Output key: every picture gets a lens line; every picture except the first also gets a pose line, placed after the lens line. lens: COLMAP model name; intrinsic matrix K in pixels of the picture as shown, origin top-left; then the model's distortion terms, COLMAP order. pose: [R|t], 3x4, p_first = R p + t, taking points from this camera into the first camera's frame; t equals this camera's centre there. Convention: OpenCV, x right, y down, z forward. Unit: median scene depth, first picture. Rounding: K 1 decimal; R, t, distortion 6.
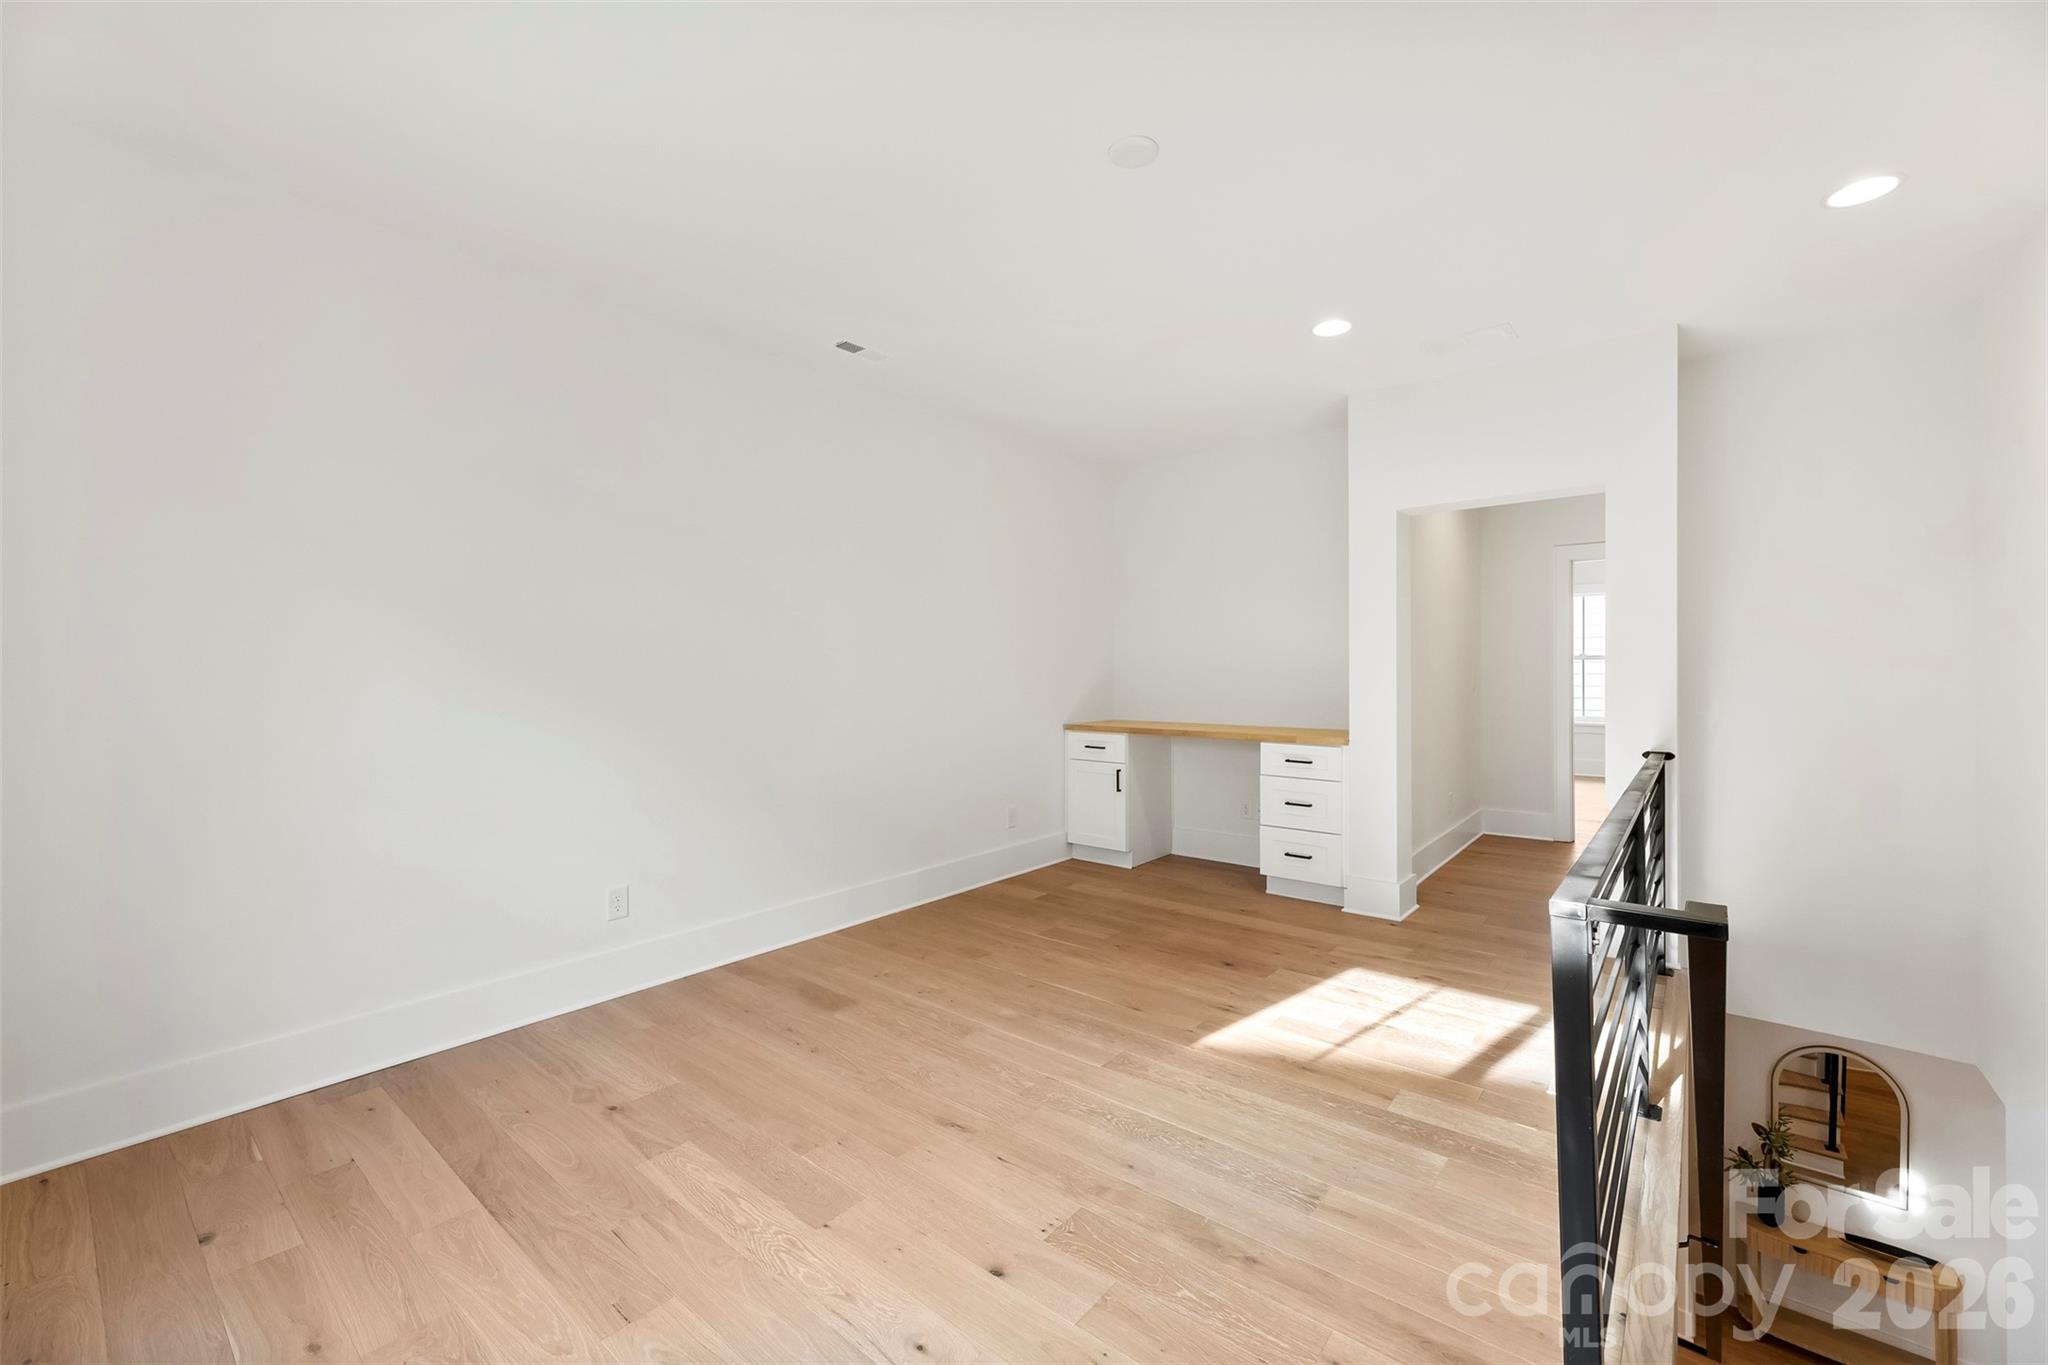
lens RADIAL K [[825.0, 0, 1017.2], [0, 825.0, 667.4], [0, 0, 1]] dist [0.000402, -0.000374]
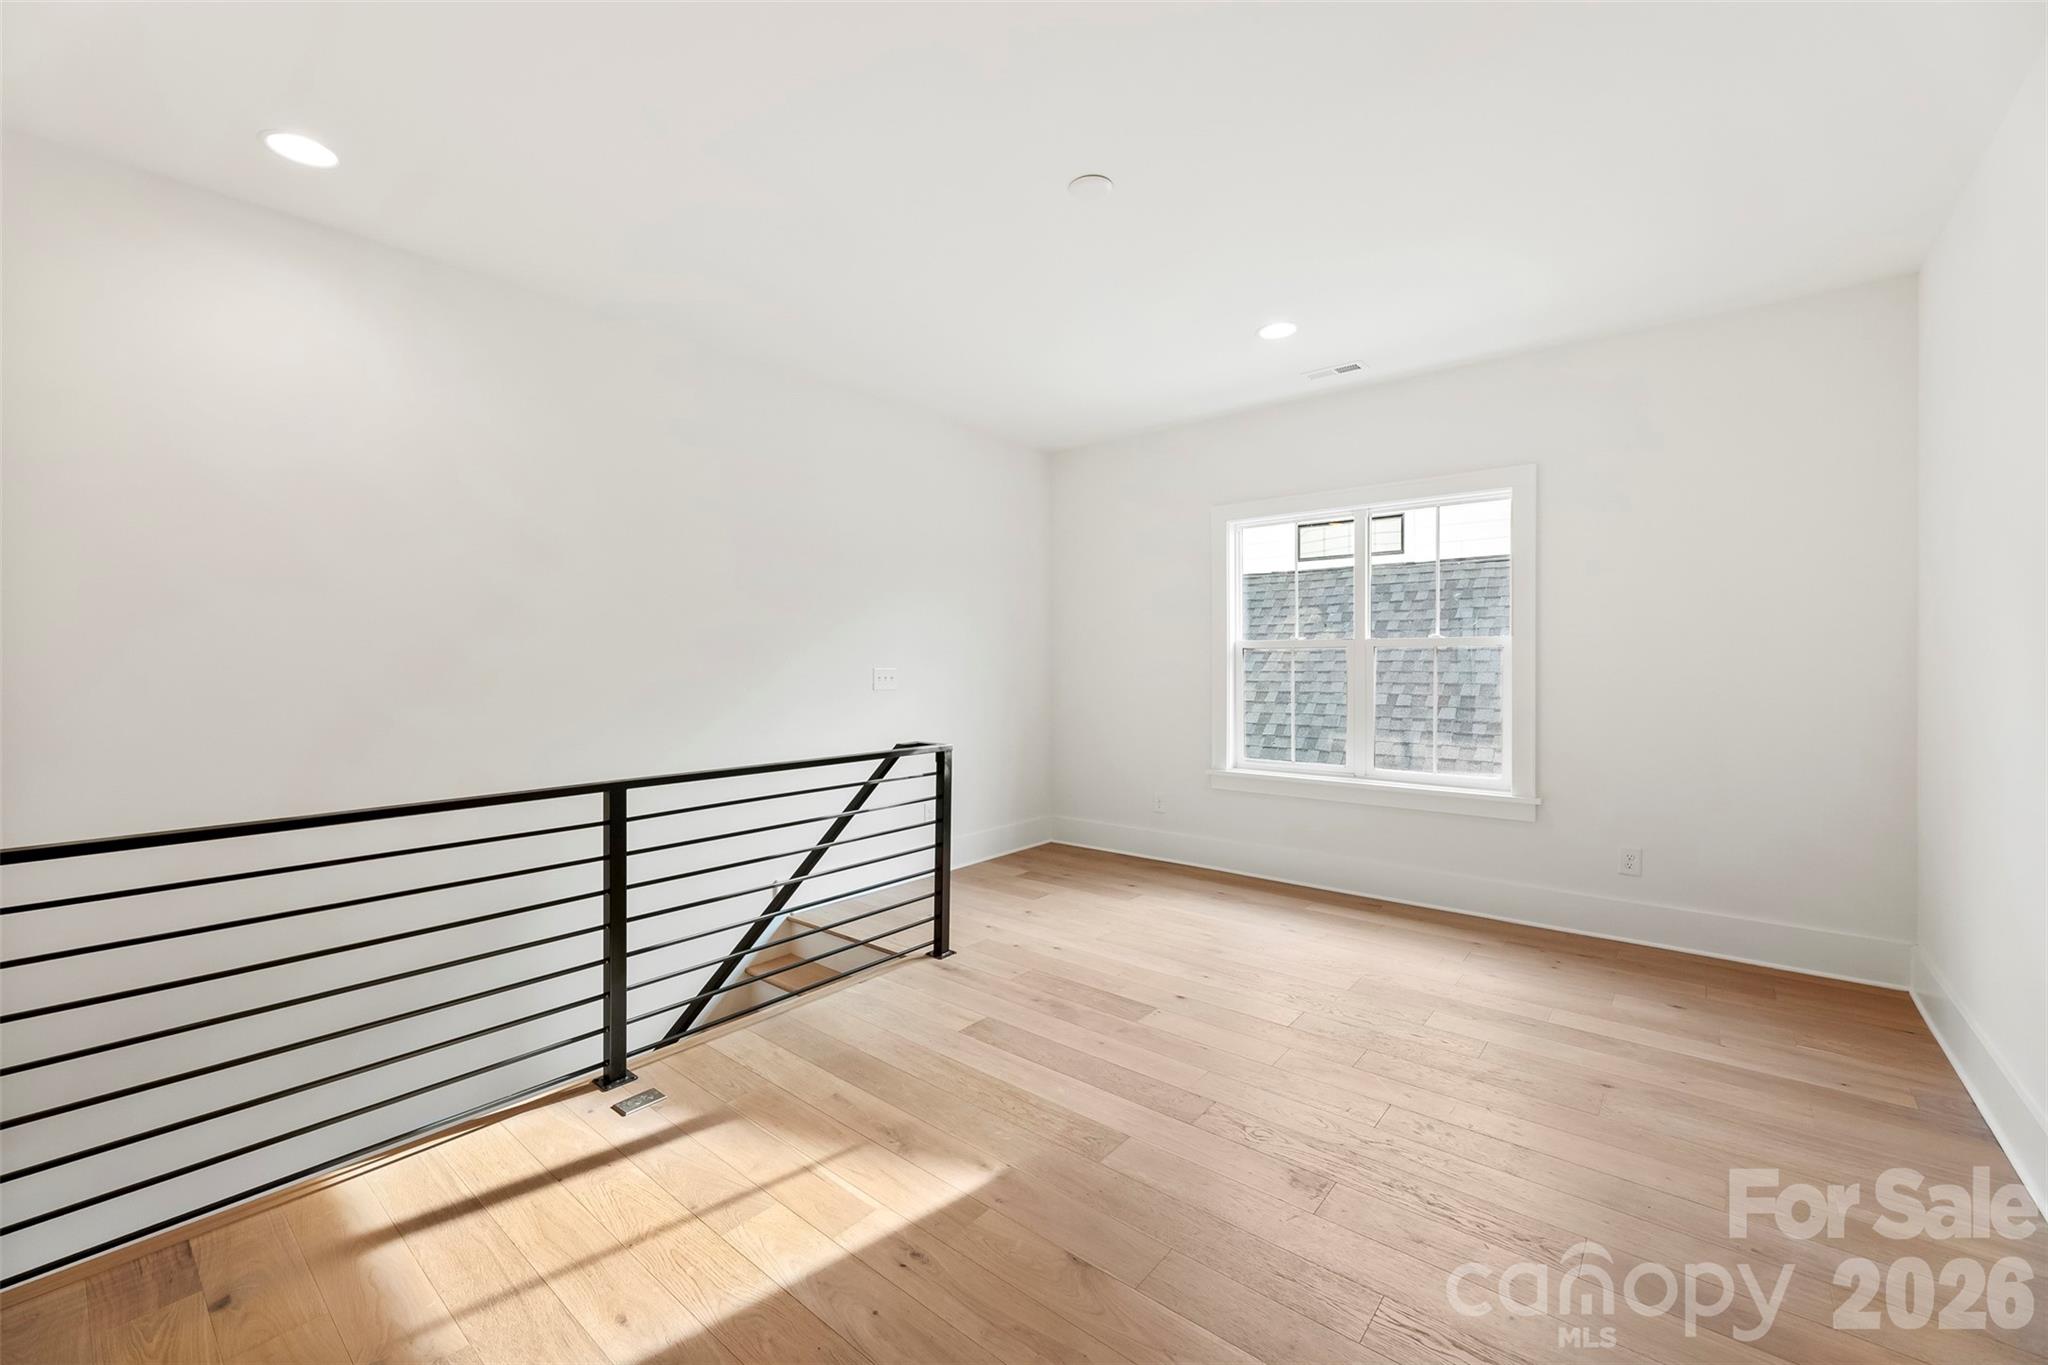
lens RADIAL K [[825.0, 0, 1017.2], [0, 825.0, 667.4], [0, 0, 1]] dist [0.000402, -0.000374]
pose [[-0.999973, 0.002521, 0.006863, 0.202453], [0.002573, 0.999968, 0.007538, 0.007221], [-0.006844, 0.007556, -0.999948, 1.781758]]
